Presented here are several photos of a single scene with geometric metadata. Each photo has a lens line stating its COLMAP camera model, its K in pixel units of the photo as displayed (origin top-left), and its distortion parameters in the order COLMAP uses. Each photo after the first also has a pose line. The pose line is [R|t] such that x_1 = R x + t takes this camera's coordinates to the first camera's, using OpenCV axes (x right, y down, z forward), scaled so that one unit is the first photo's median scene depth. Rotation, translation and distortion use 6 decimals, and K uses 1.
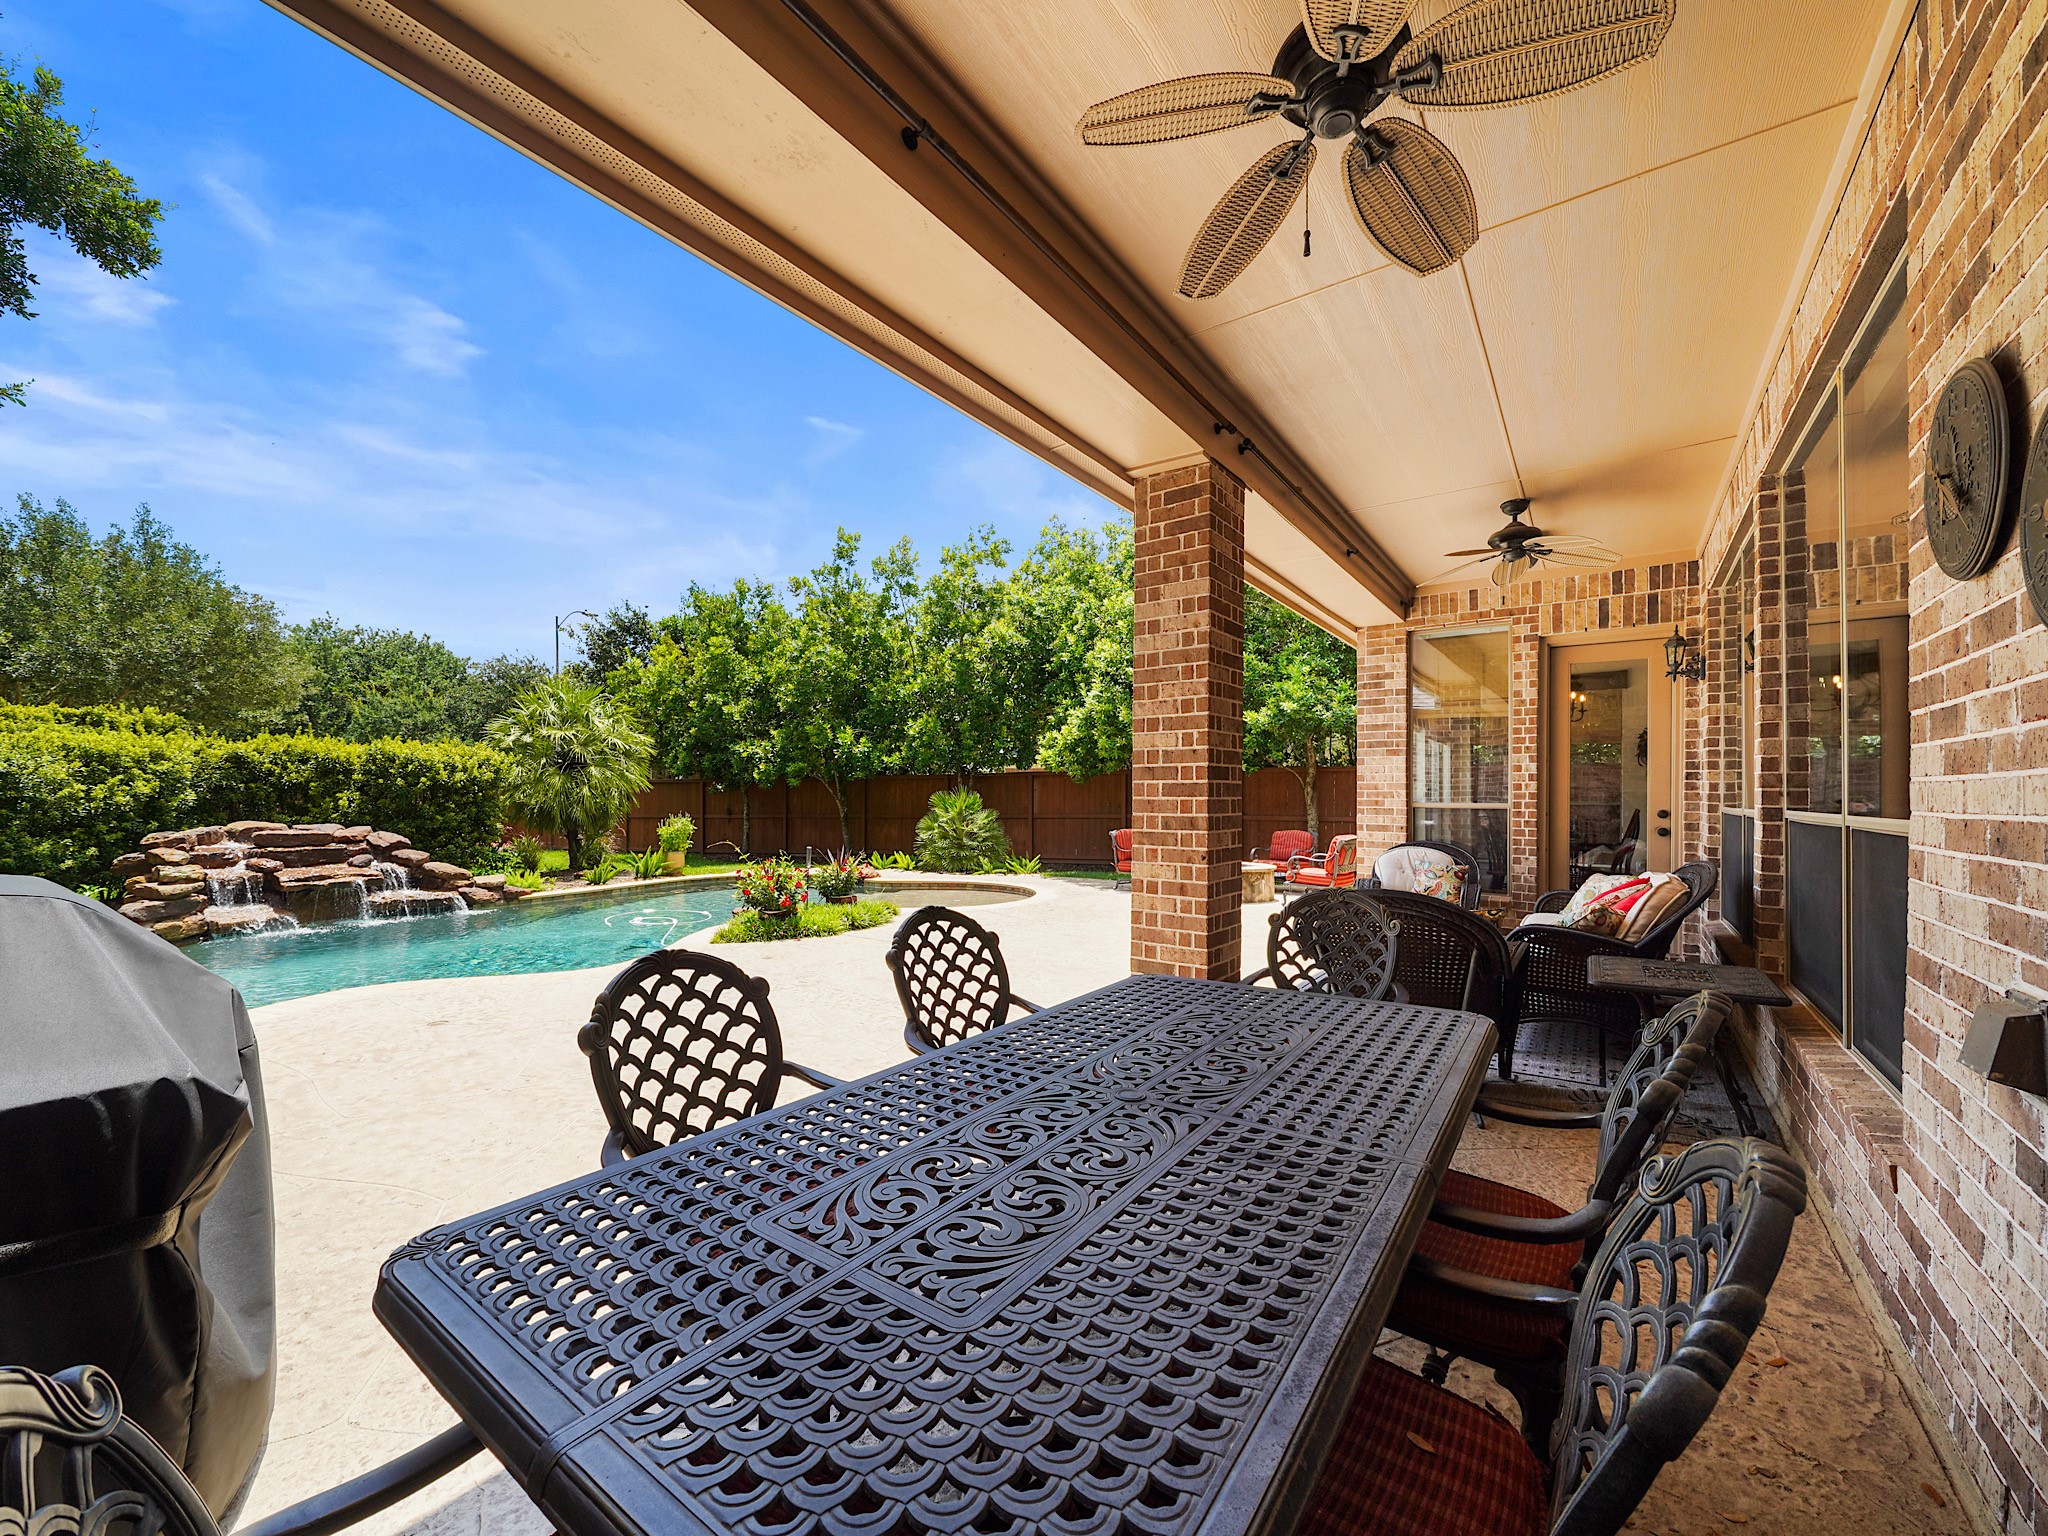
lens RADIAL K [[791.0, 0, 1019.9], [0, 791.0, 786.2], [0, 0, 1]] dist [-0.002045, -0.000601]
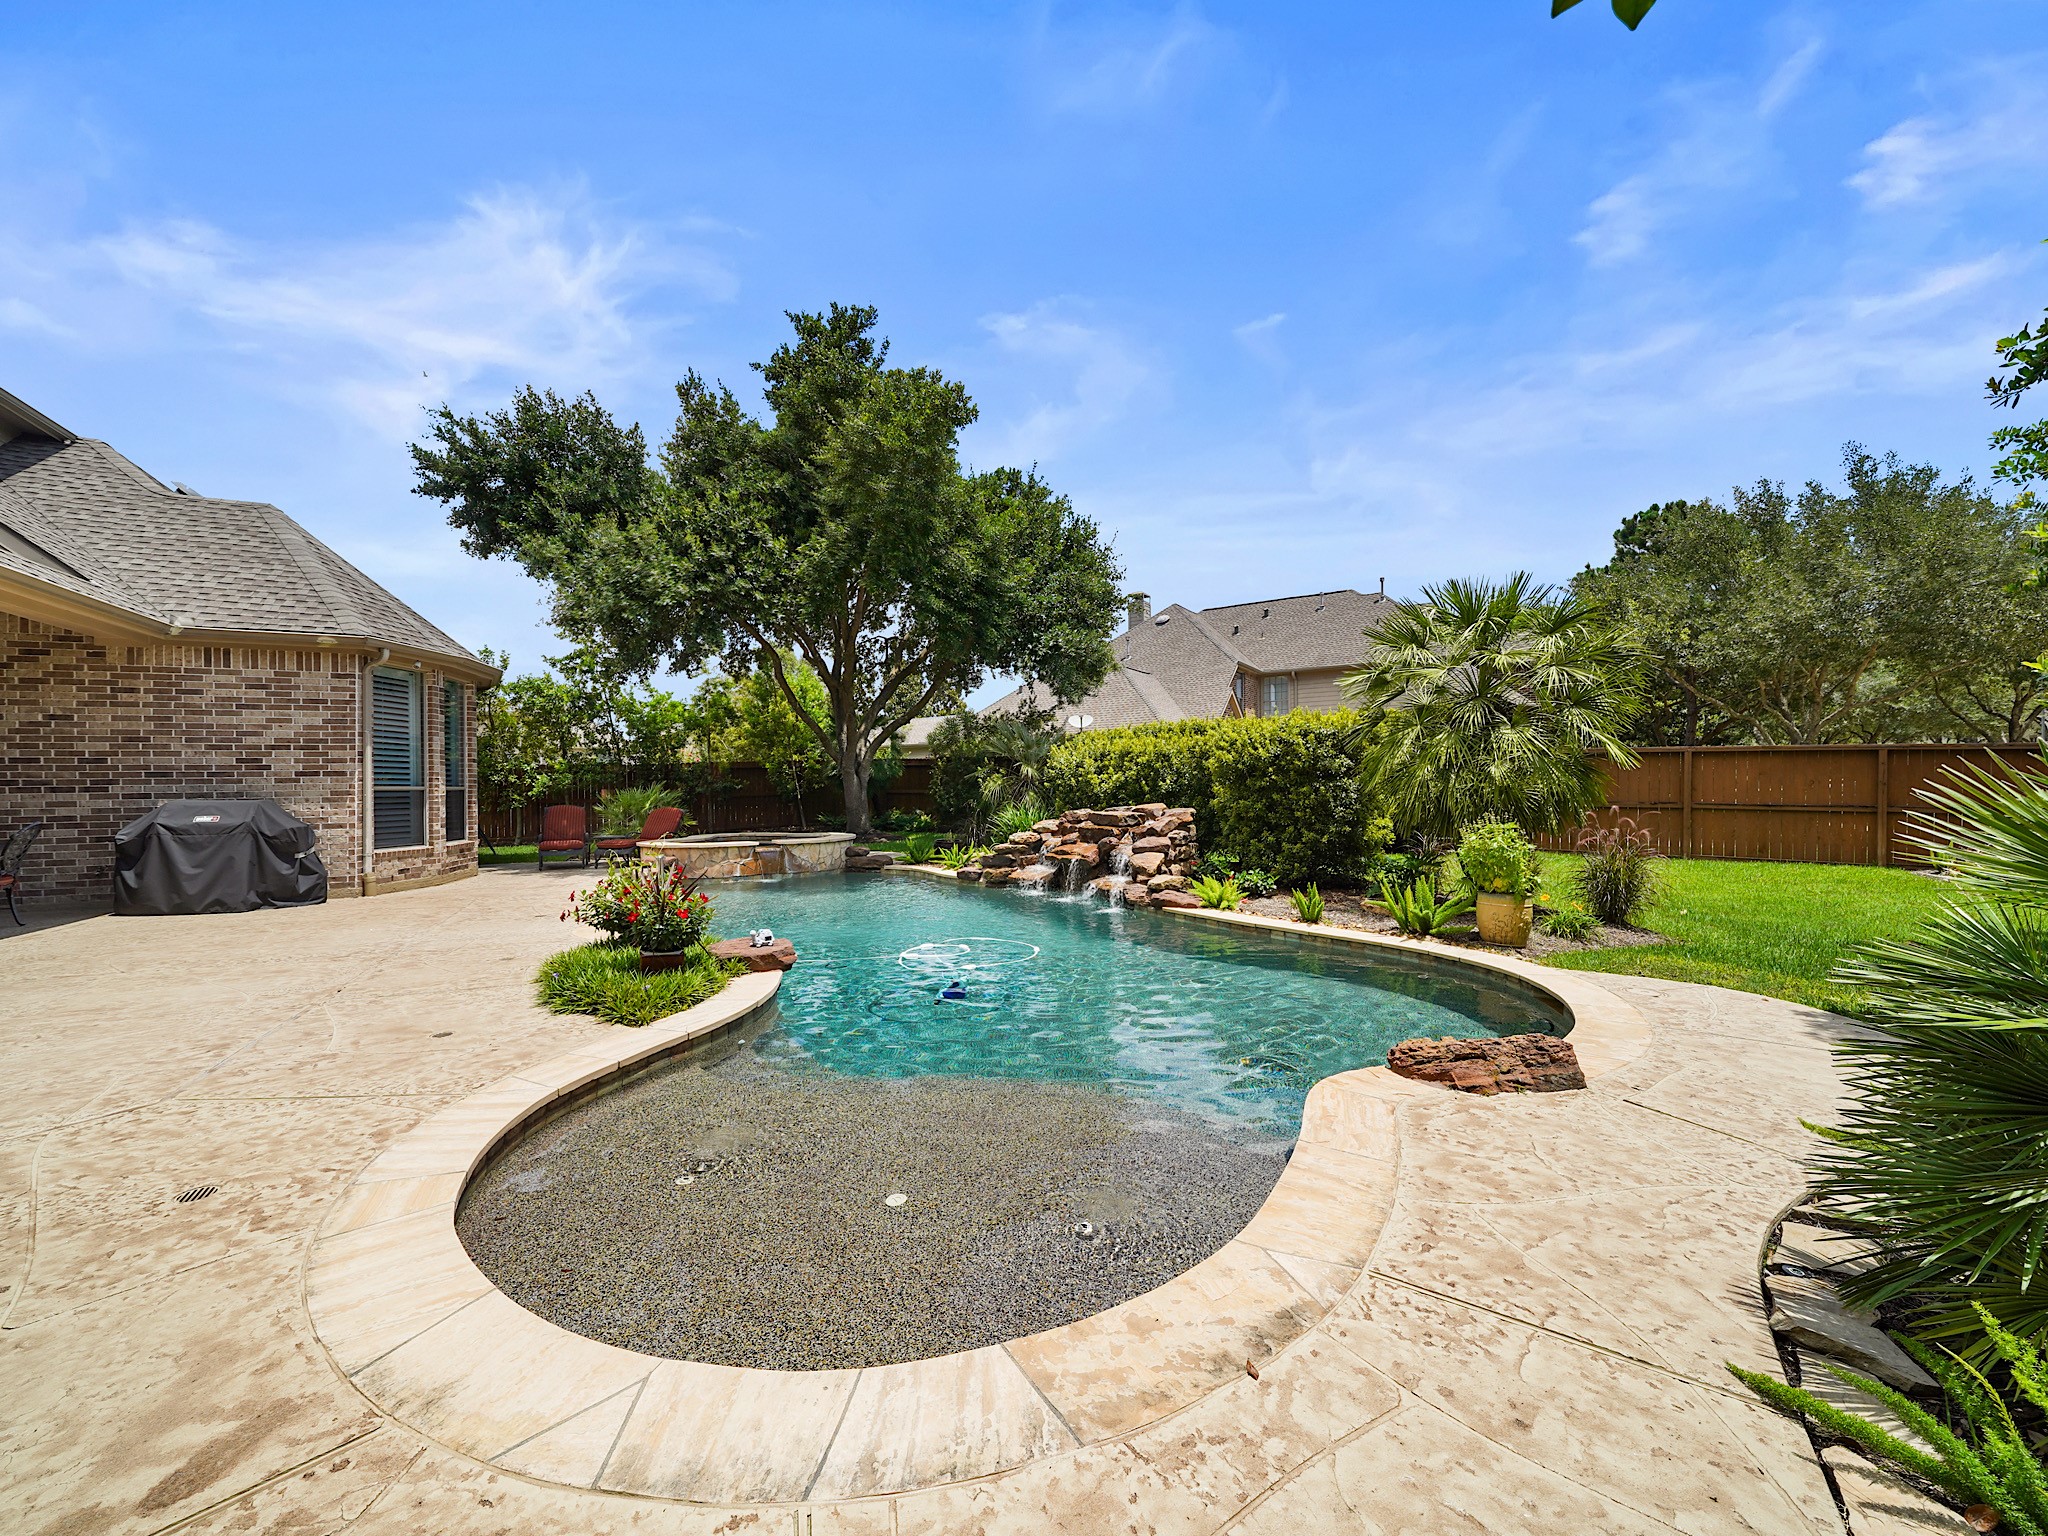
lens RADIAL K [[791.0, 0, 1019.9], [0, 791.0, 786.2], [0, 0, 1]] dist [-0.002045, -0.000601]
pose [[-0.461095, -0.002261, -0.887348, 0.099181], [0.015655, 0.999820, -0.010682, 0.018909], [0.887213, -0.018817, -0.460977, 0.900852]]
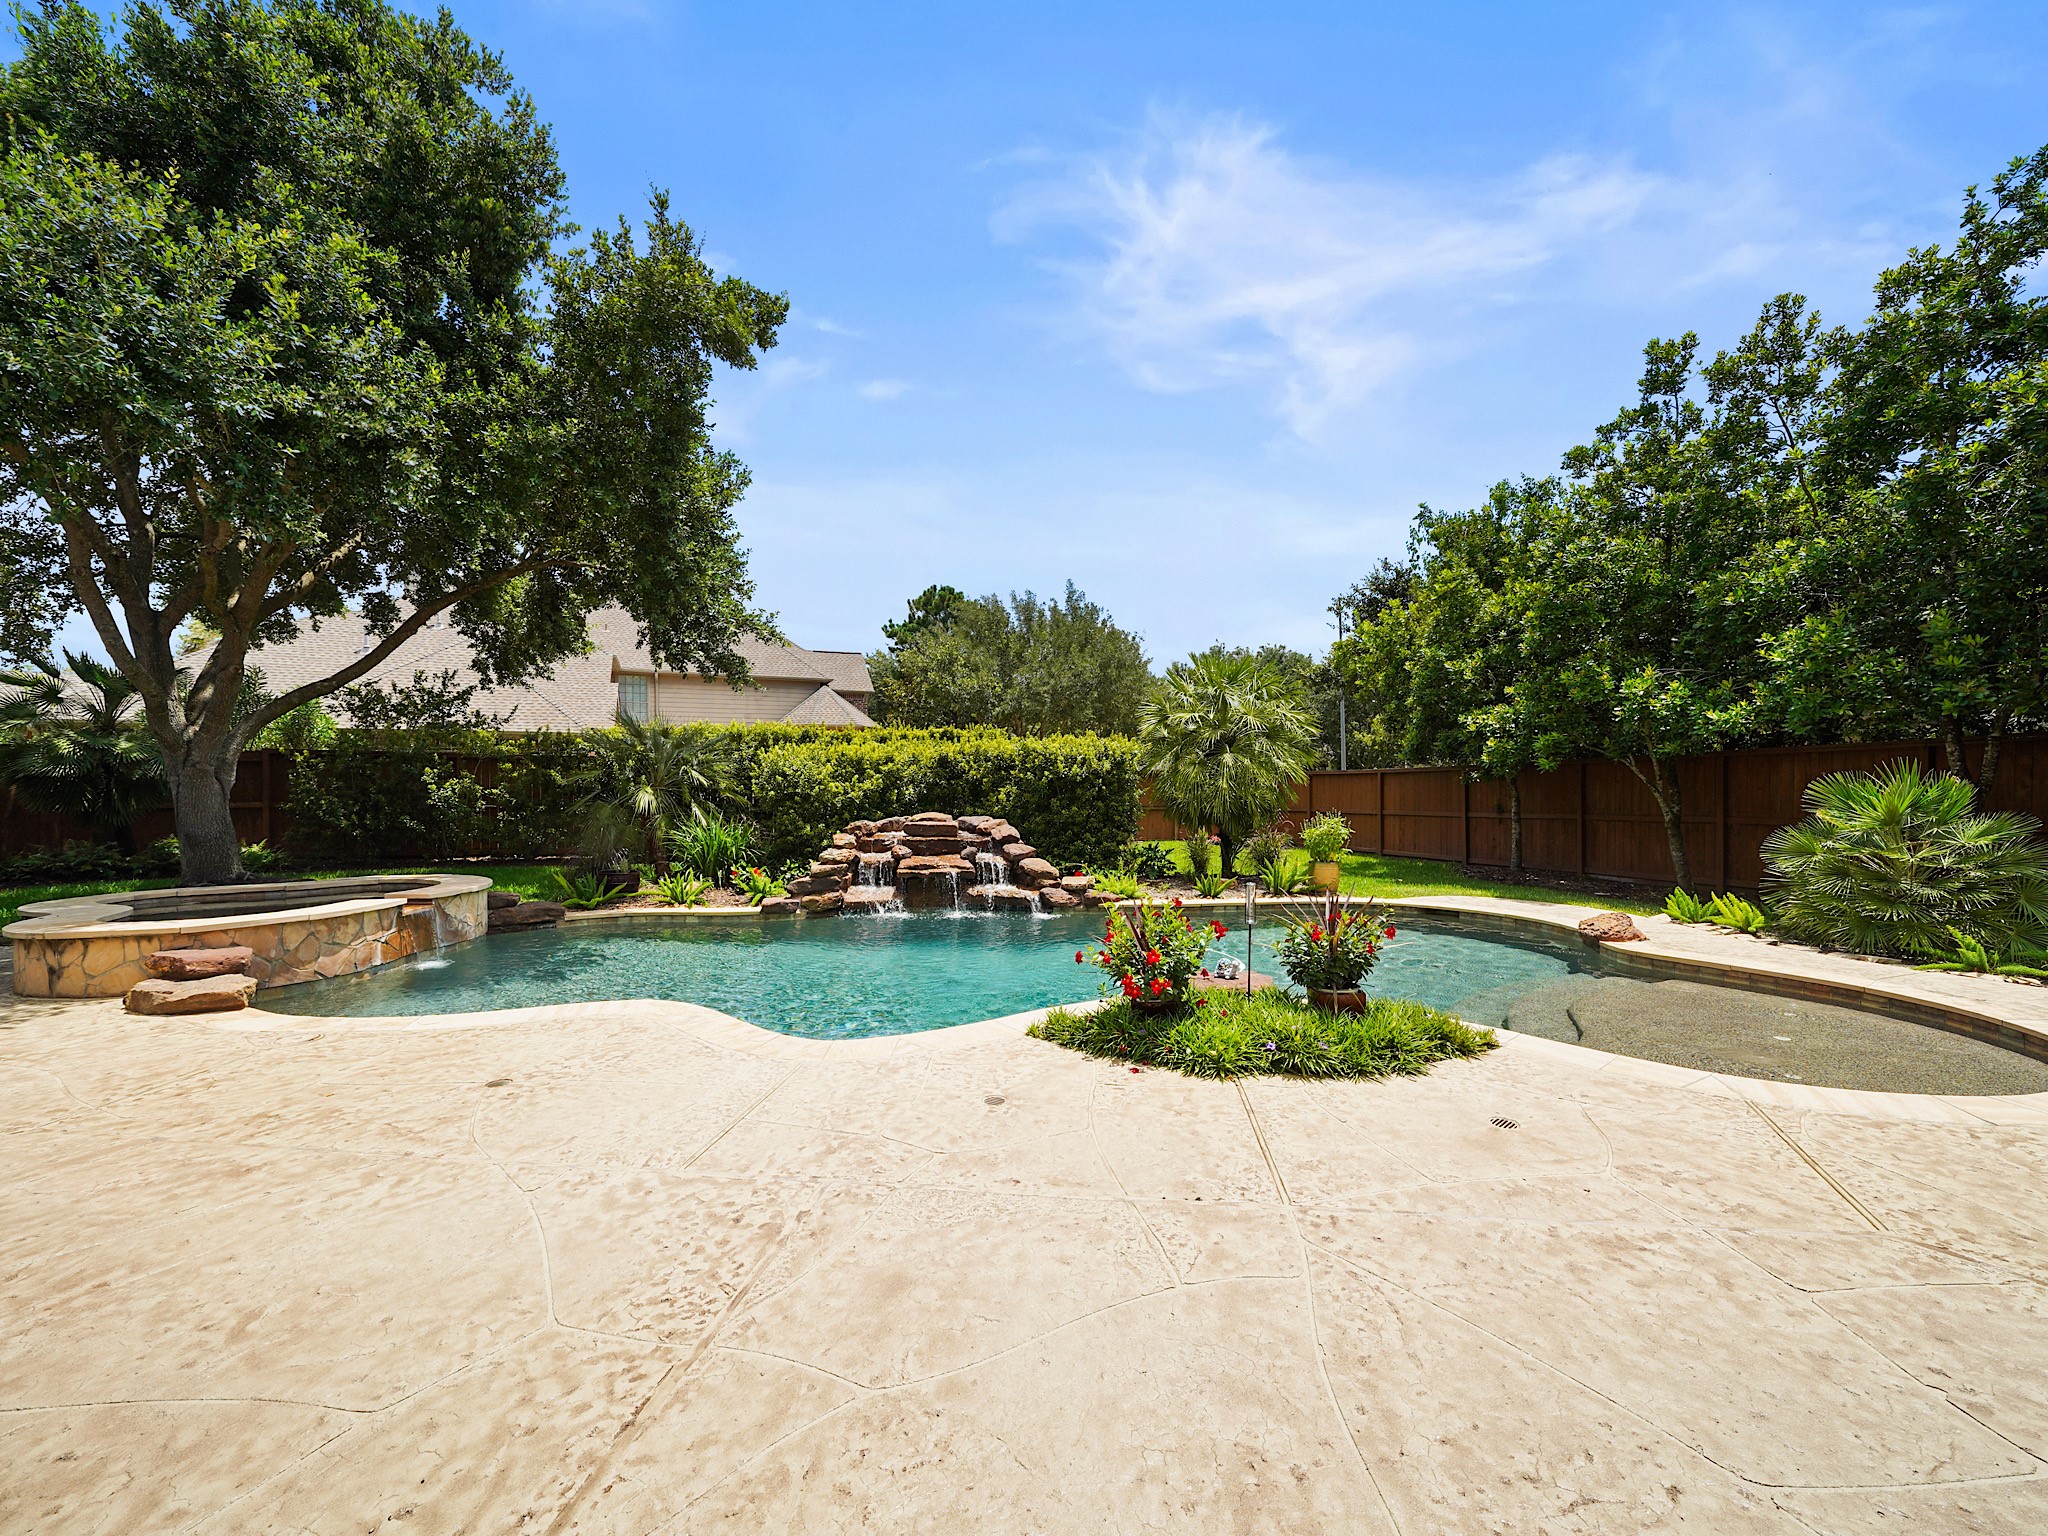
lens RADIAL K [[791.0, 0, 1019.9], [0, 791.0, 786.2], [0, 0, 1]] dist [-0.002045, -0.000601]
pose [[0.497627, -0.011036, -0.867321, 0.063425], [0.017722, 0.999840, -0.002554, 0.007201], [0.867210, -0.014100, 0.497743, 0.354903]]
